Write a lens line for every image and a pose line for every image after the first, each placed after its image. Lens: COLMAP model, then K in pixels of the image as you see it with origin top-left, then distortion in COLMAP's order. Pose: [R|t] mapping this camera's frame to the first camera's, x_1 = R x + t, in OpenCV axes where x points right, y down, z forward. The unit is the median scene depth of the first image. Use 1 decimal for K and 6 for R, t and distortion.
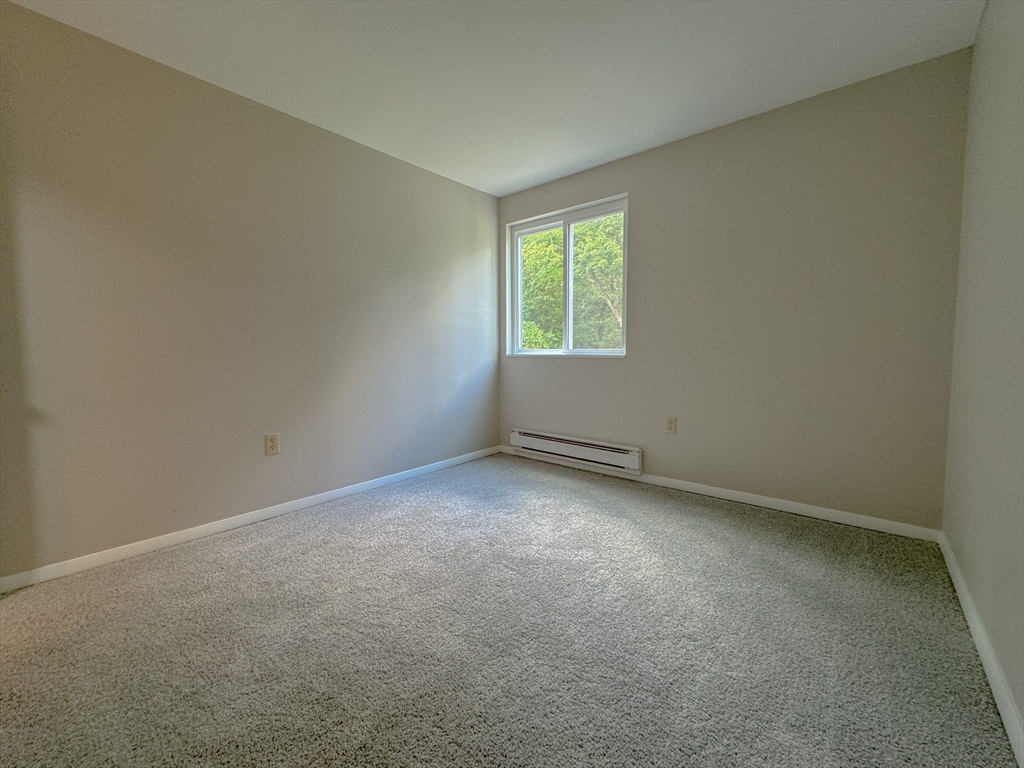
lens RADIAL K [[426.6, 0, 512.7], [0, 426.6, 380.1], [0, 0, 1]] dist [-0.001872, -0.000072]
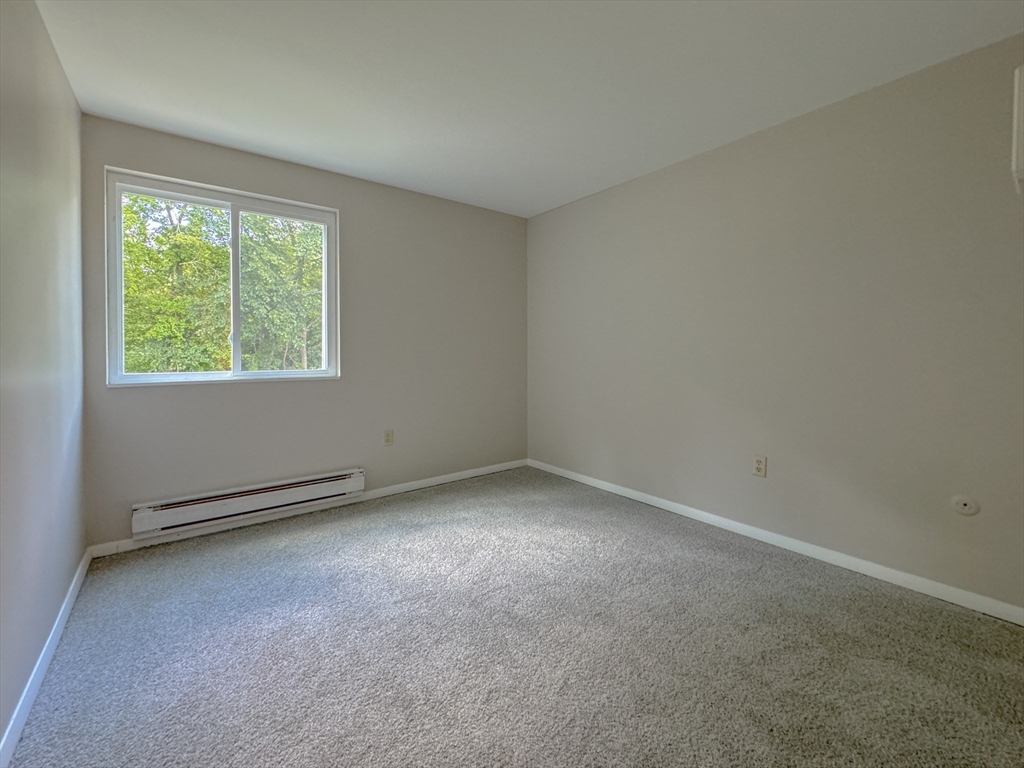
lens RADIAL K [[426.6, 0, 512.7], [0, 426.6, 380.1], [0, 0, 1]] dist [-0.001872, -0.000072]
pose [[0.218898, -0.068452, 0.973344, -0.587085], [0.076186, 0.995690, 0.052889, -0.073503], [-0.972769, 0.062577, 0.223170, 0.413906]]
